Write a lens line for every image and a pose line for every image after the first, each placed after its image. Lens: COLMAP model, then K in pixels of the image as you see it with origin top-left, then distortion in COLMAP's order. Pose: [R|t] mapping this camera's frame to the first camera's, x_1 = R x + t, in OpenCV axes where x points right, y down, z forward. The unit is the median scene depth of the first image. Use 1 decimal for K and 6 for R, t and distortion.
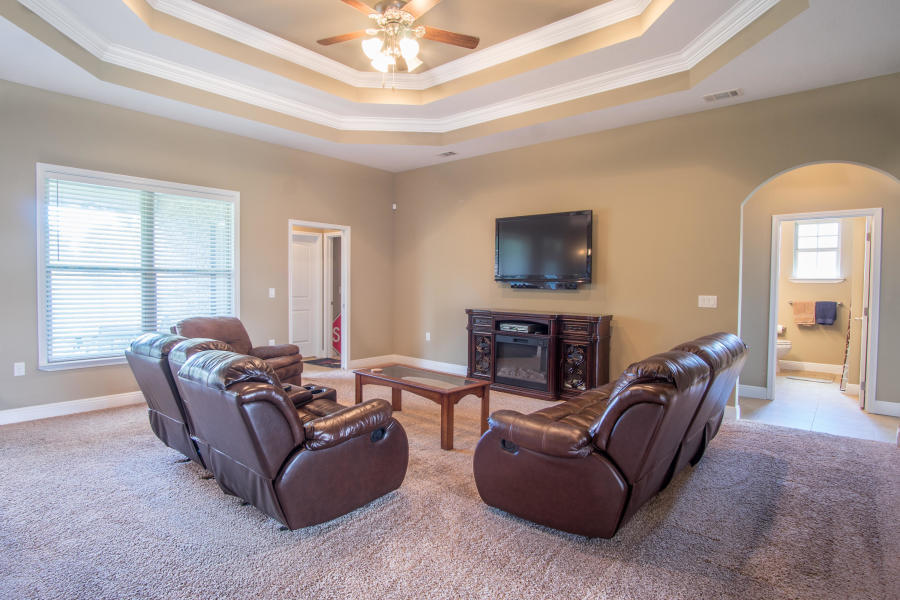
lens RADIAL K [[478.1, 0, 447.0], [0, 478.1, 296.9], [0, 0, 1]] dist [-0.028411, 0.005388]
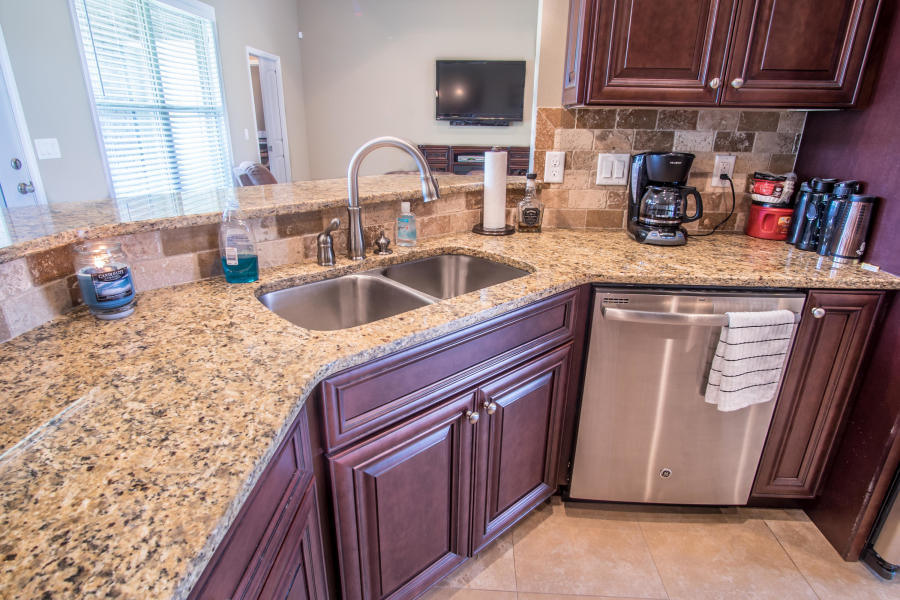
lens RADIAL K [[478.1, 0, 448.1], [0, 478.1, 295.6], [0, 0, 1]] dist [-0.028411, 0.005388]
pose [[0.792007, -0.214540, 0.571575, -0.686509], [0.018897, 0.944388, 0.328290, -0.007534], [-0.610220, -0.249207, 0.752016, 0.006830]]
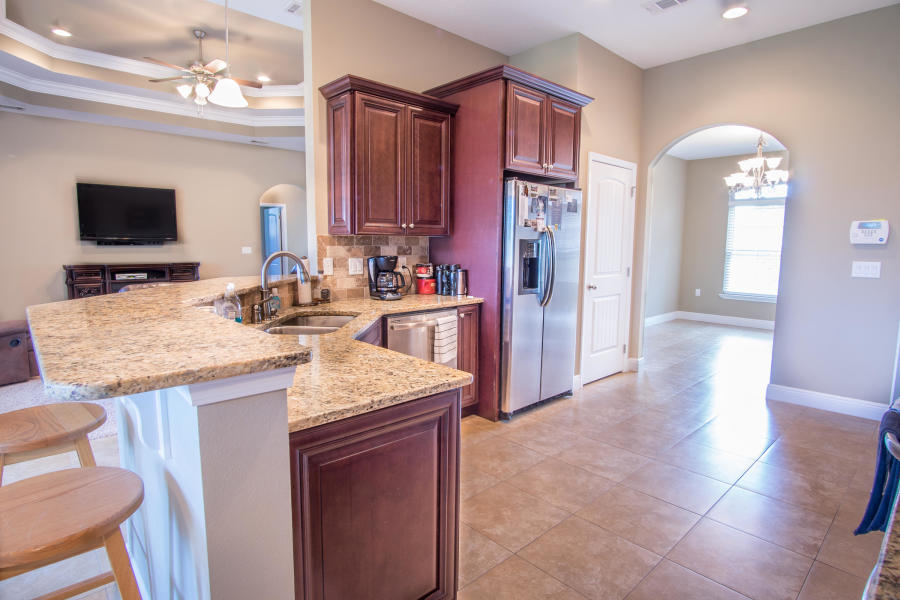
lens RADIAL K [[478.1, 0, 444.8], [0, 478.1, 300.8], [0, 0, 1]] dist [-0.028411, 0.005388]
pose [[0.107051, -0.131461, 0.985524, -1.005839], [0.024447, 0.991269, 0.129572, -0.013121], [-0.993953, 0.010222, 0.109330, 0.027146]]
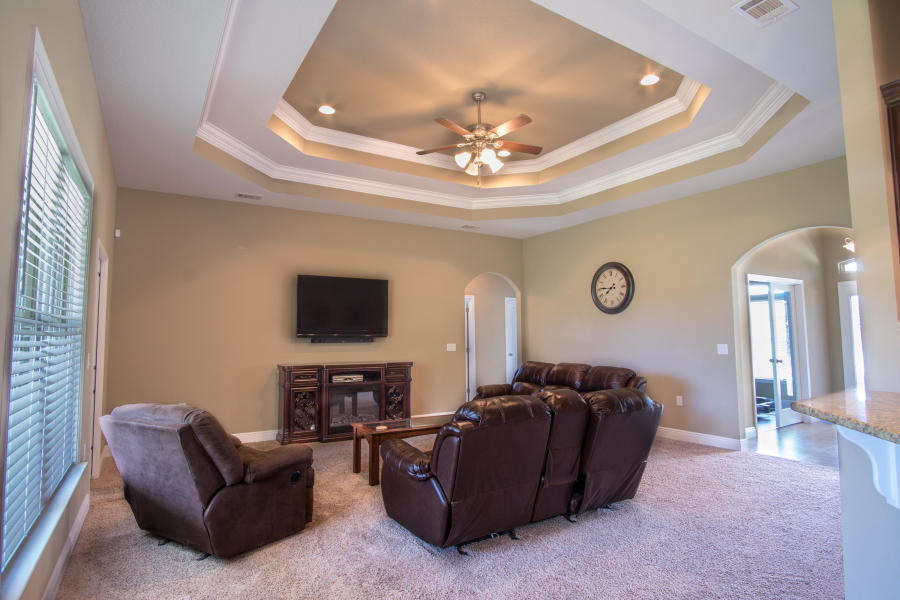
lens RADIAL K [[478.1, 0, 445.2], [0, 478.1, 296.0], [0, 0, 1]] dist [-0.028411, 0.005388]
pose [[0.286061, 0.069453, 0.955691, -0.841121], [0.040454, 0.995605, -0.084462, -0.021905], [-0.957357, 0.062823, 0.281994, 0.454260]]
